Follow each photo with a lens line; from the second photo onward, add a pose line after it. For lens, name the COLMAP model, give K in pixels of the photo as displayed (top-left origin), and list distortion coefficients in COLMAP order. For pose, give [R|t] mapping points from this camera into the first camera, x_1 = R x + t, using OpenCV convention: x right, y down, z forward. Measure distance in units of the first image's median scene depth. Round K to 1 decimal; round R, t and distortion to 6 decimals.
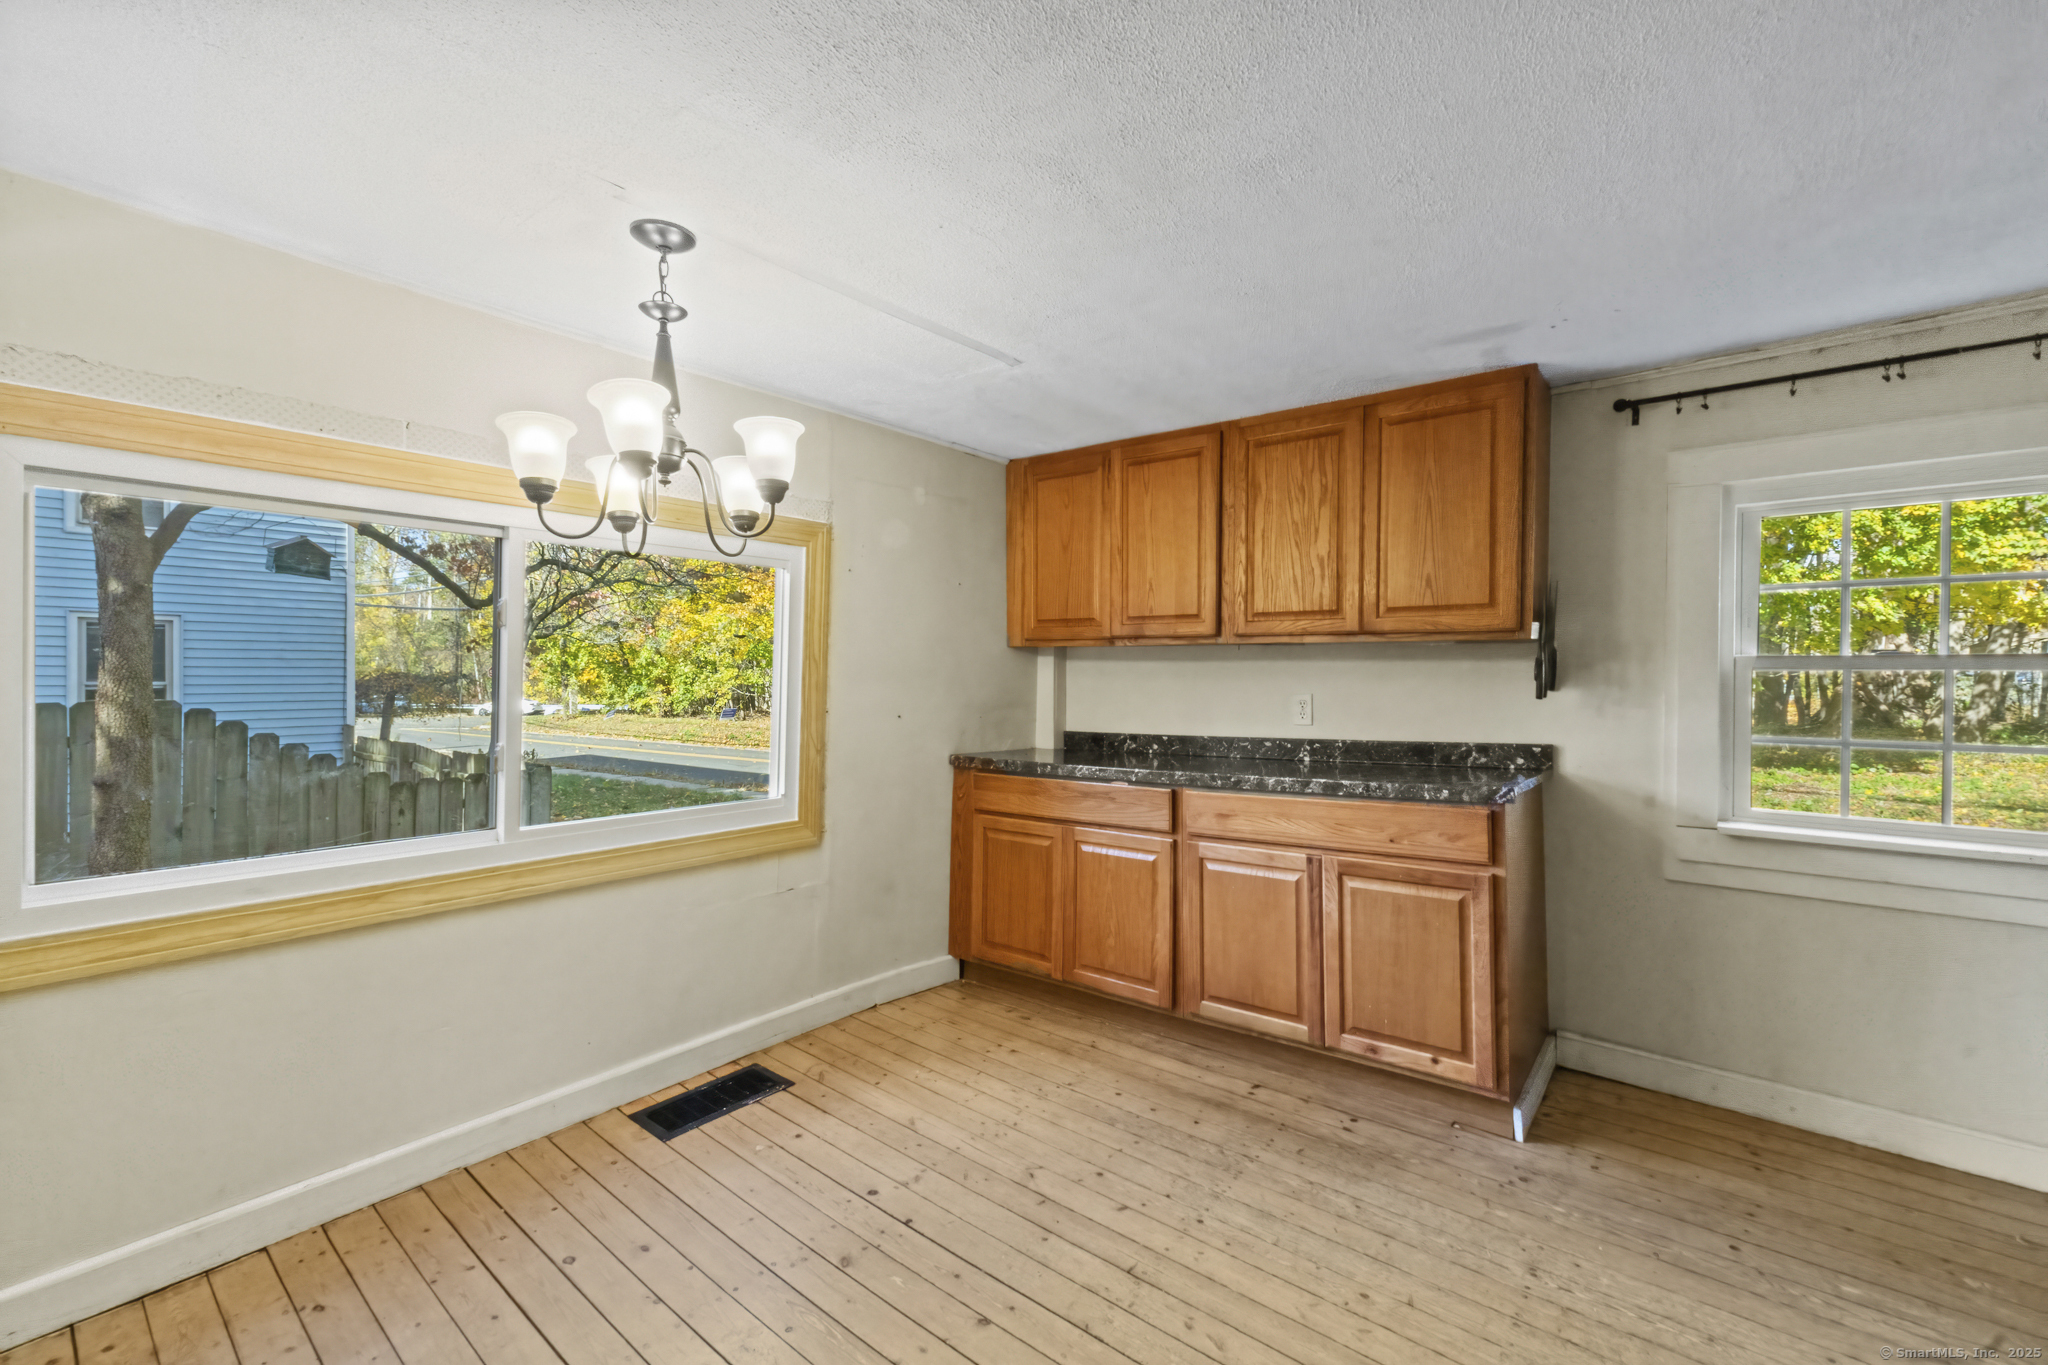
lens RADIAL K [[867.9, 0, 1032.0], [0, 867.9, 675.1], [0, 0, 1]] dist [0.009462, -0.000262]
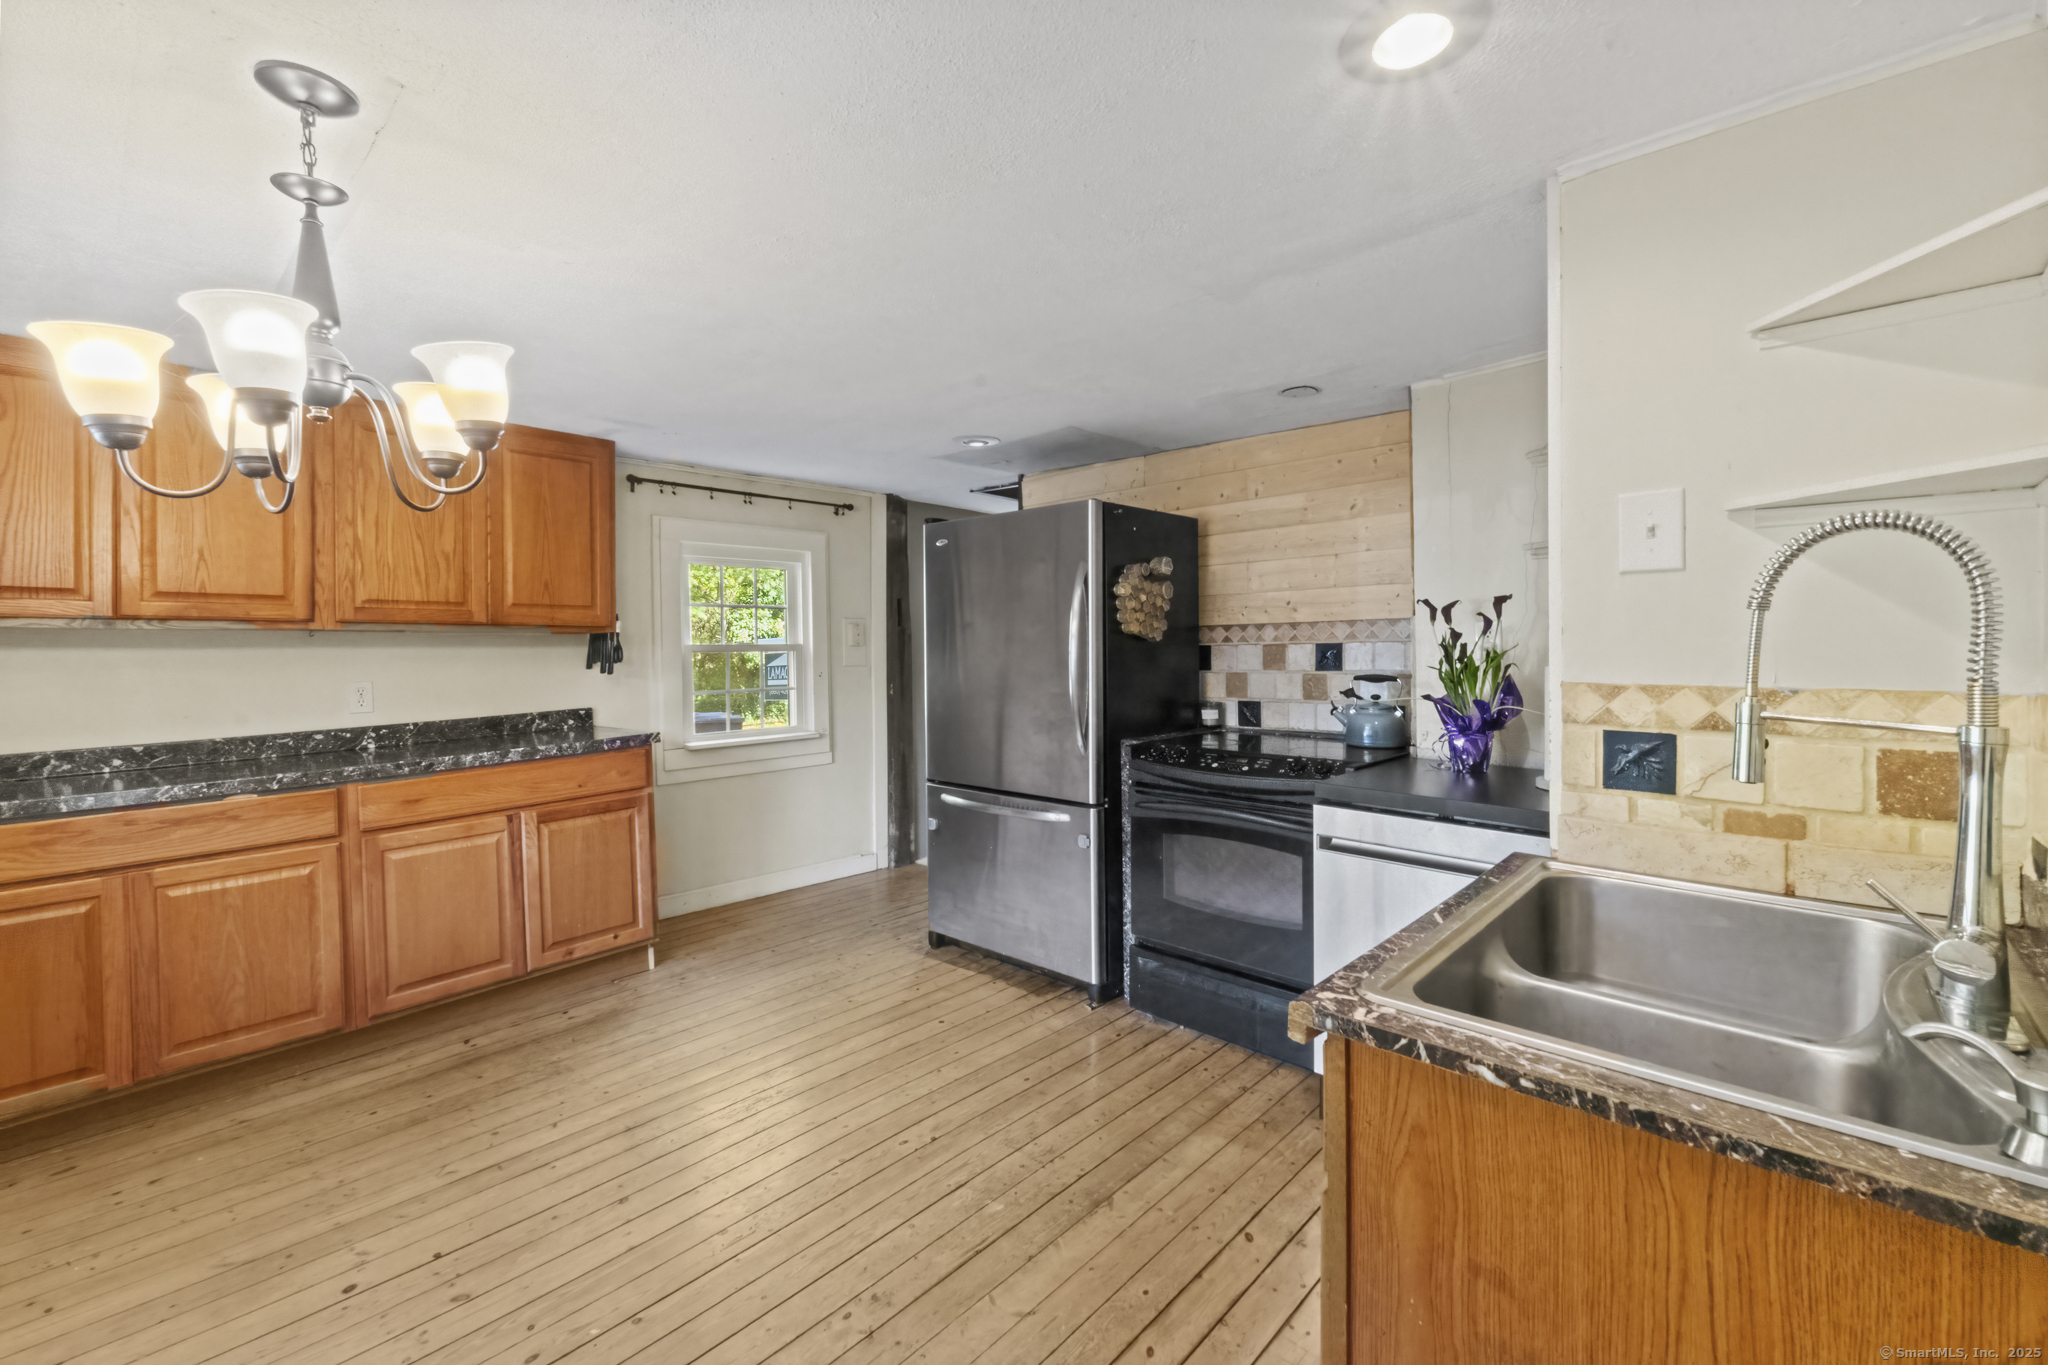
lens RADIAL K [[867.9, 0, 1009.7], [0, 867.9, 653.5], [0, 0, 1]] dist [0.009462, -0.000262]
pose [[0.071042, -0.010697, 0.997416, -0.742186], [0.014398, 0.999849, 0.009698, -0.010557], [-0.997369, 0.013672, 0.071186, 0.231080]]
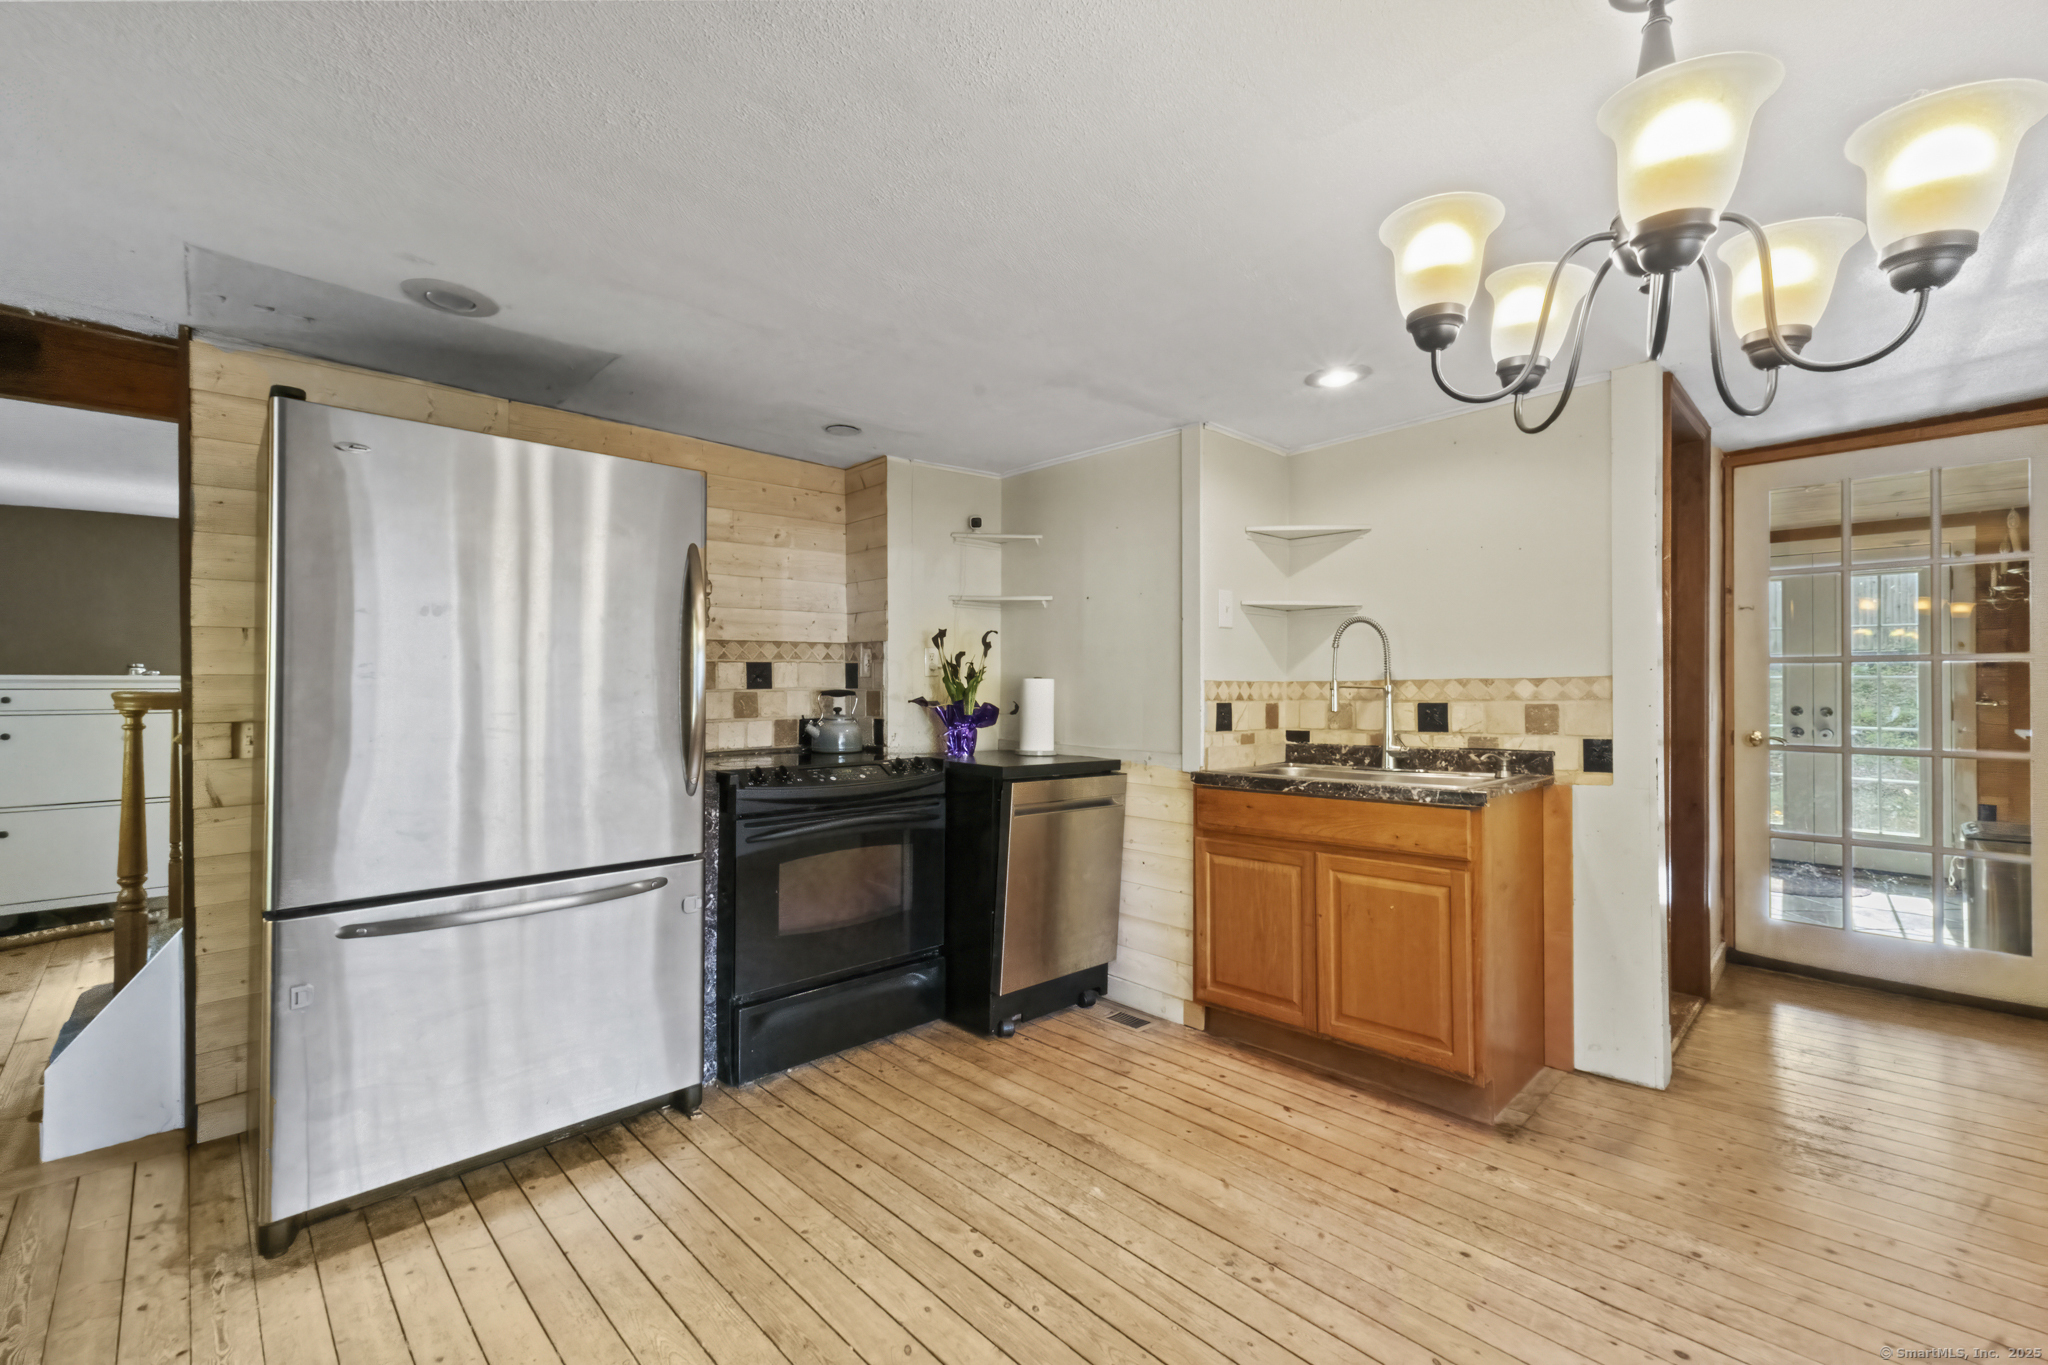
lens RADIAL K [[867.9, 0, 1029.2], [0, 867.9, 669.3], [0, 0, 1]] dist [0.009462, -0.000262]
pose [[-0.992516, 0.001336, 0.122106, -0.063432], [-0.000196, 0.999921, -0.012536, 0.018657], [-0.122113, -0.012466, -0.992438, 1.048566]]
